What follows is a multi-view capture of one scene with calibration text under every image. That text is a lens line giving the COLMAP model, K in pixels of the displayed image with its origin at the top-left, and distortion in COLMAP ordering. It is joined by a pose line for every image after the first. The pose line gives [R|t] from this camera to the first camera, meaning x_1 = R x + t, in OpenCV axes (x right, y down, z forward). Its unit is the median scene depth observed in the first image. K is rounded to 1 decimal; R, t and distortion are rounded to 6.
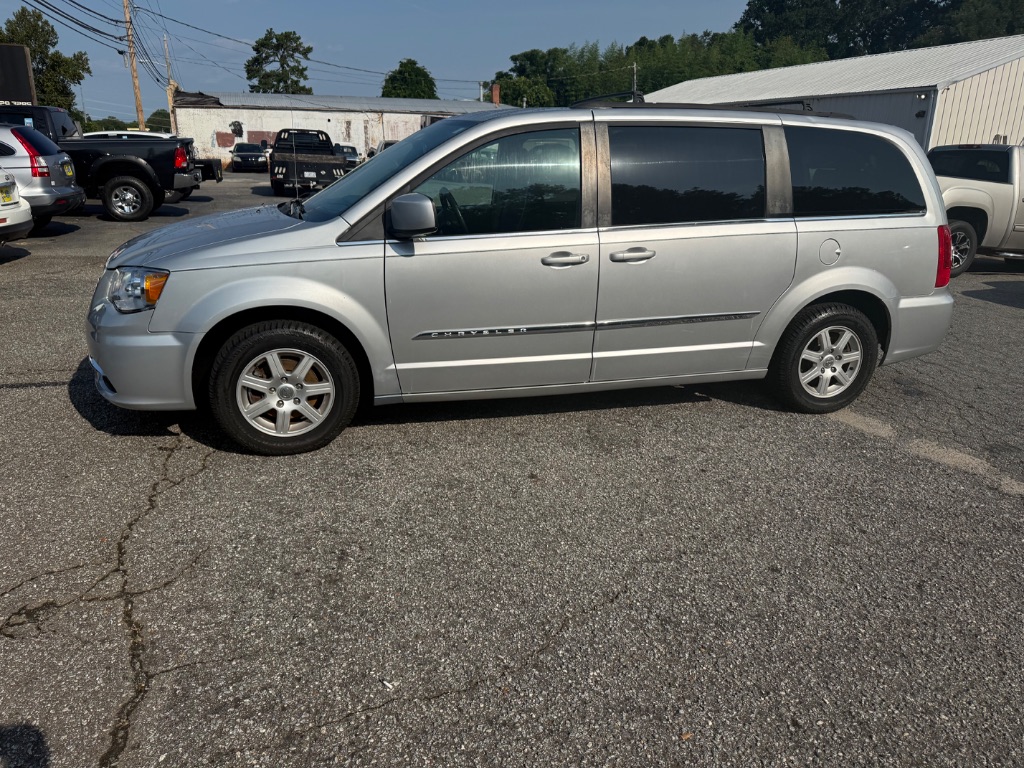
lens RADIAL K [[753.3, 0, 521.4], [0, 753.3, 390.8], [0, 0, 1]] dist [0.042534, -0.031445]
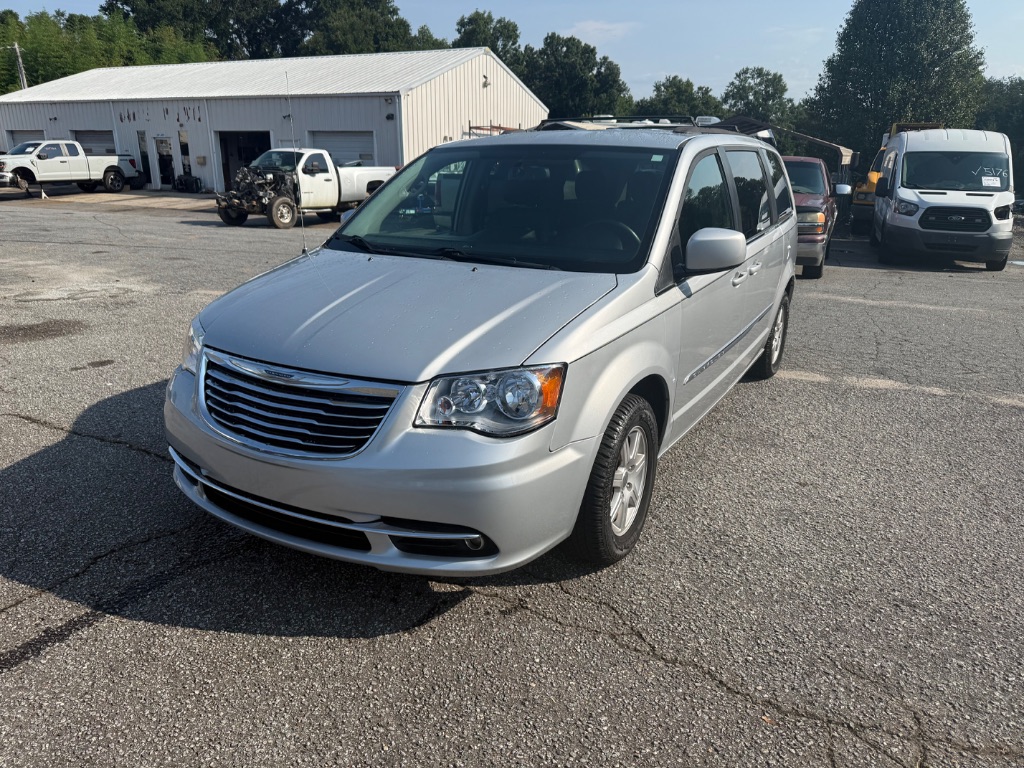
lens RADIAL K [[753.3, 0, 521.4], [0, 753.3, 390.8], [0, 0, 1]] dist [0.042534, -0.031445]
pose [[0.710125, -0.230824, 0.665163, -0.118160], [0.225407, 0.969543, 0.095806, -0.025693], [-0.667018, 0.081898, 0.740526, 0.058239]]
